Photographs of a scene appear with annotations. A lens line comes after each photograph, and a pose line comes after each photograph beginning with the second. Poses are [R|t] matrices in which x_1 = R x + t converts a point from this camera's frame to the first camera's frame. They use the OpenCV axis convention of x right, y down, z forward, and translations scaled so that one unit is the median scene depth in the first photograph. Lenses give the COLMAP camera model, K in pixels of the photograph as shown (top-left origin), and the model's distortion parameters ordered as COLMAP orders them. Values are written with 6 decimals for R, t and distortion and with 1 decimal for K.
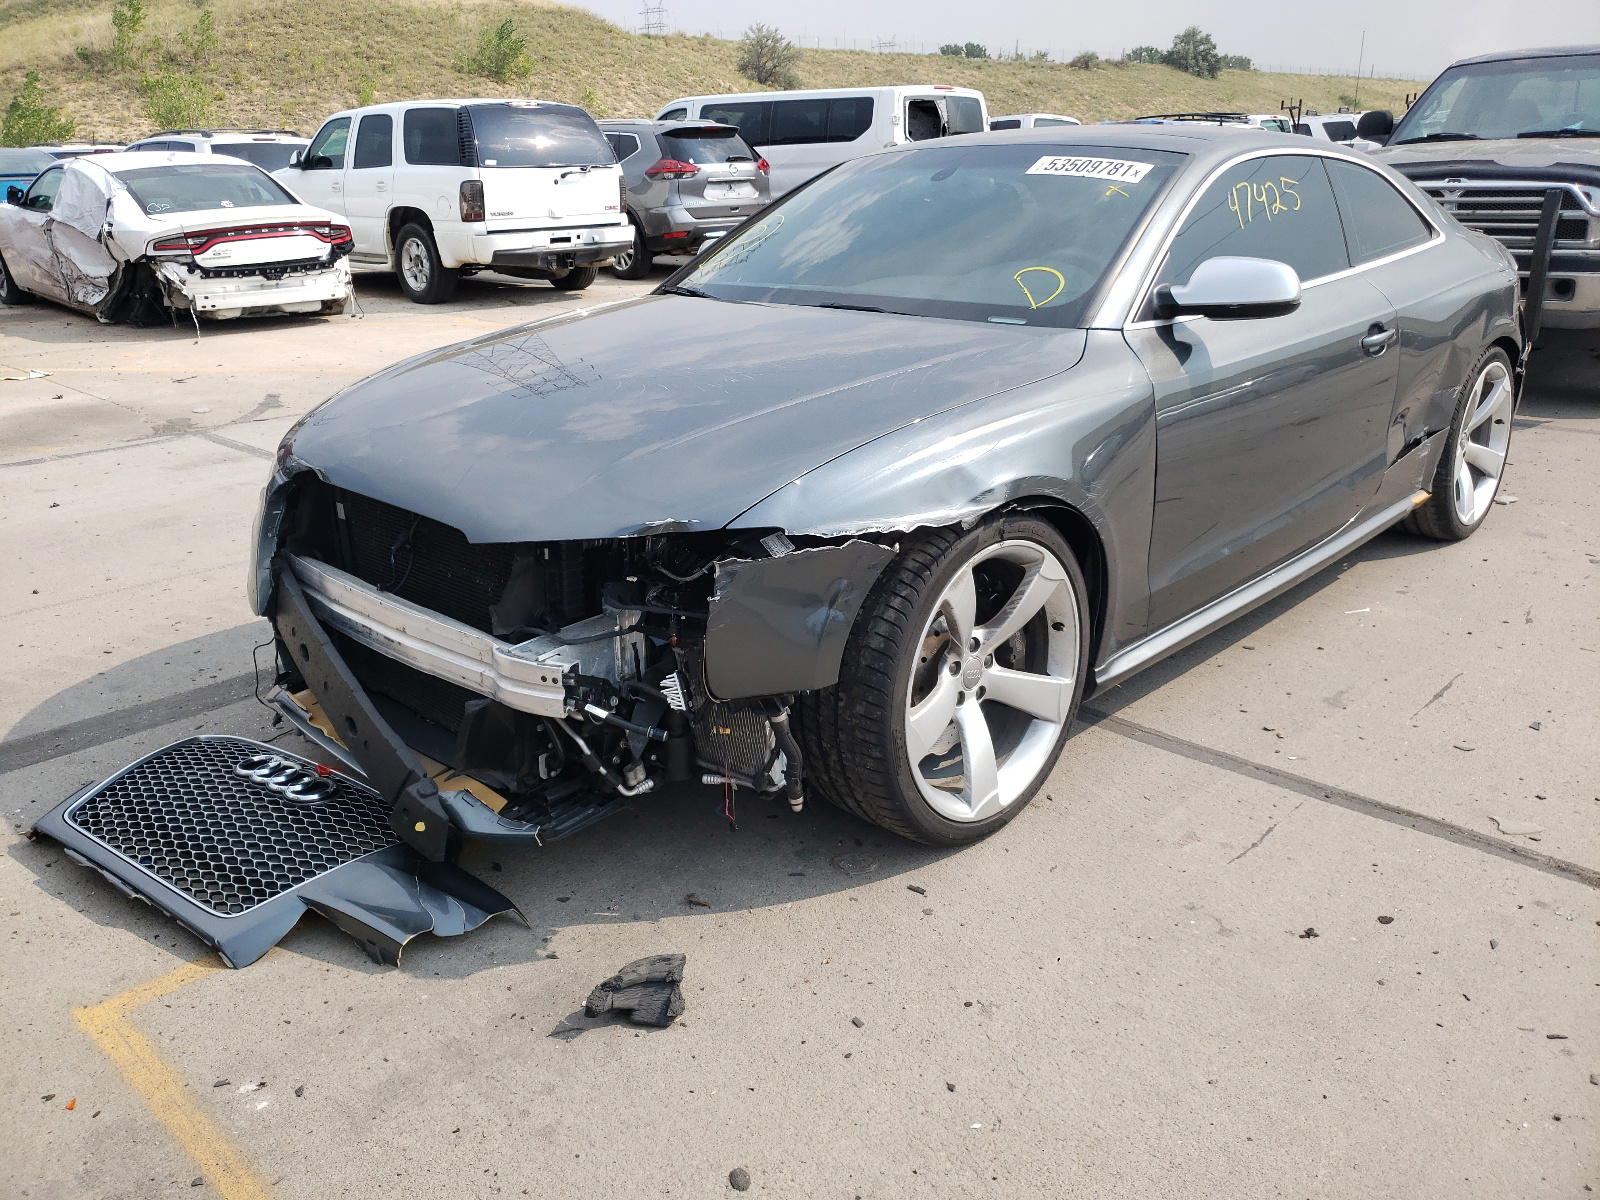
lens RADIAL K [[1197.4, 0, 800.0], [0, 1197.4, 600.0], [0, 0, 1]] dist [-0.002885, -0.002426]
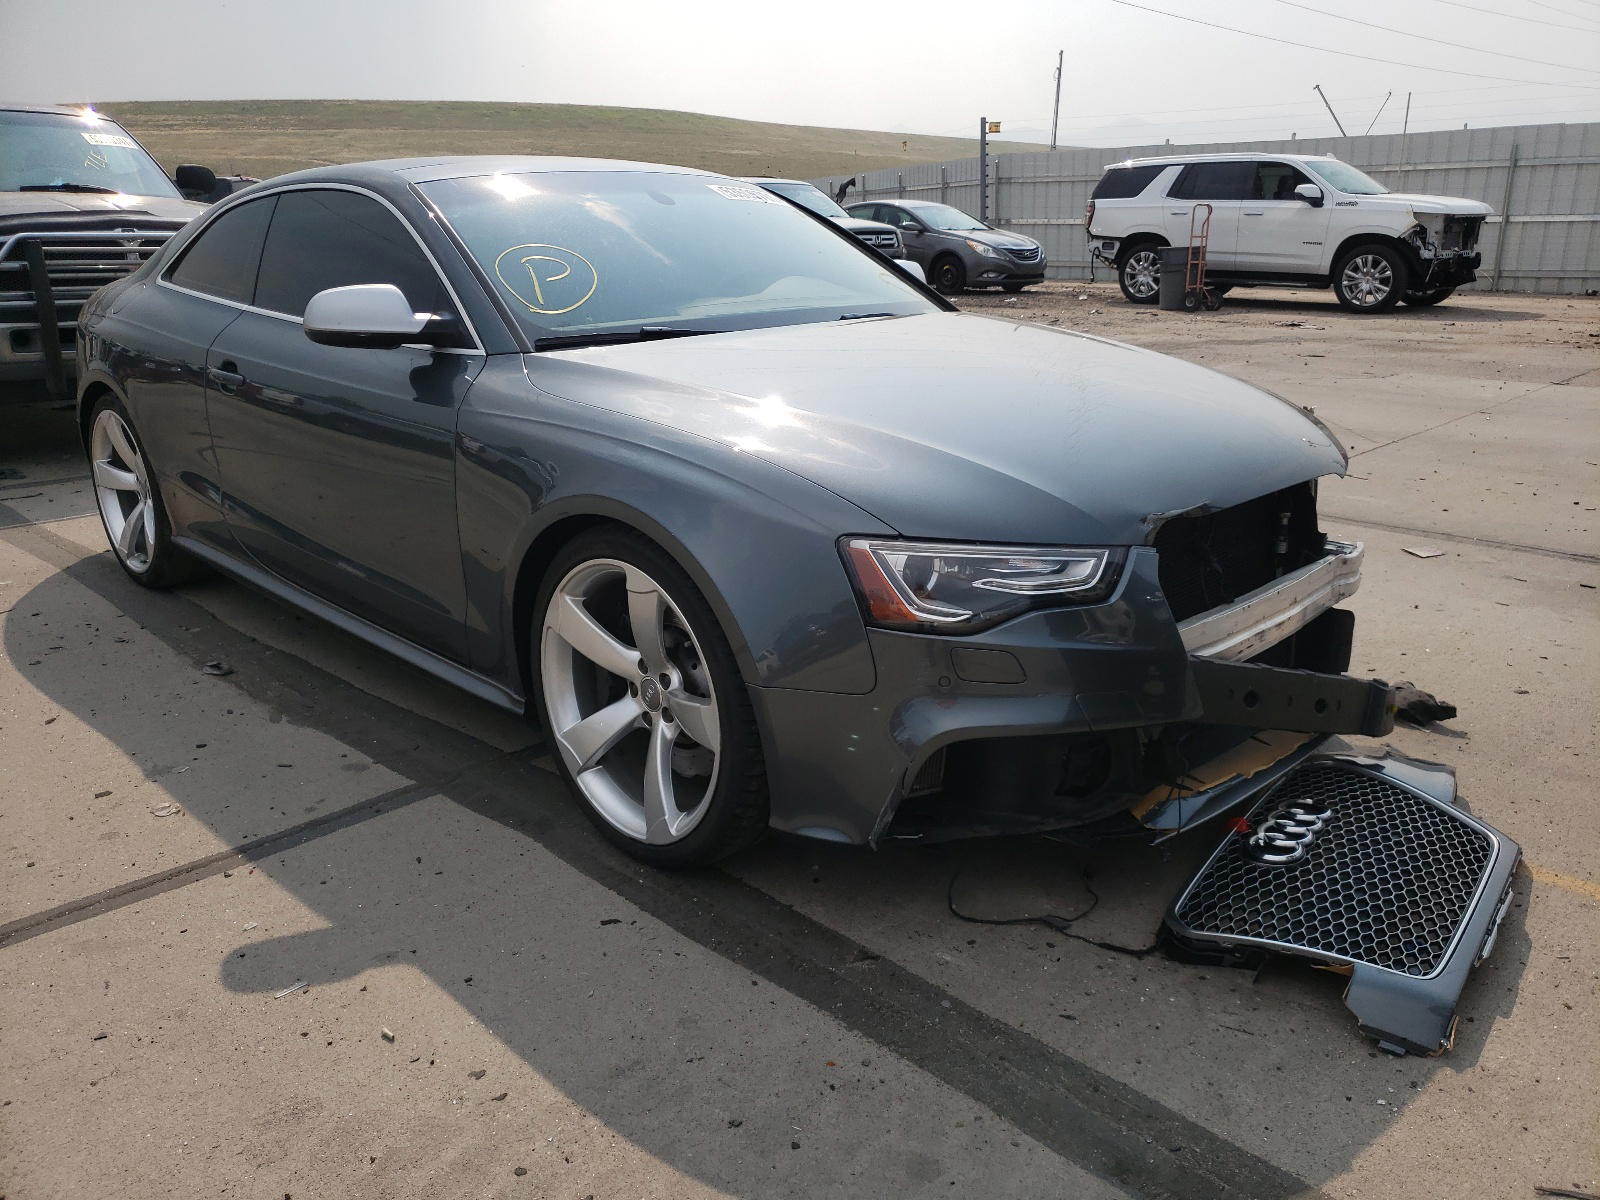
lens RADIAL K [[1197.4, 0, 800.0], [0, 1197.4, 600.0], [0, 0, 1]] dist [-0.002885, -0.002426]
pose [[0.020937, -0.284704, 0.958387, -0.808084], [0.334121, 0.905474, 0.261686, -0.240368], [-0.942298, 0.314738, 0.114083, 0.752271]]
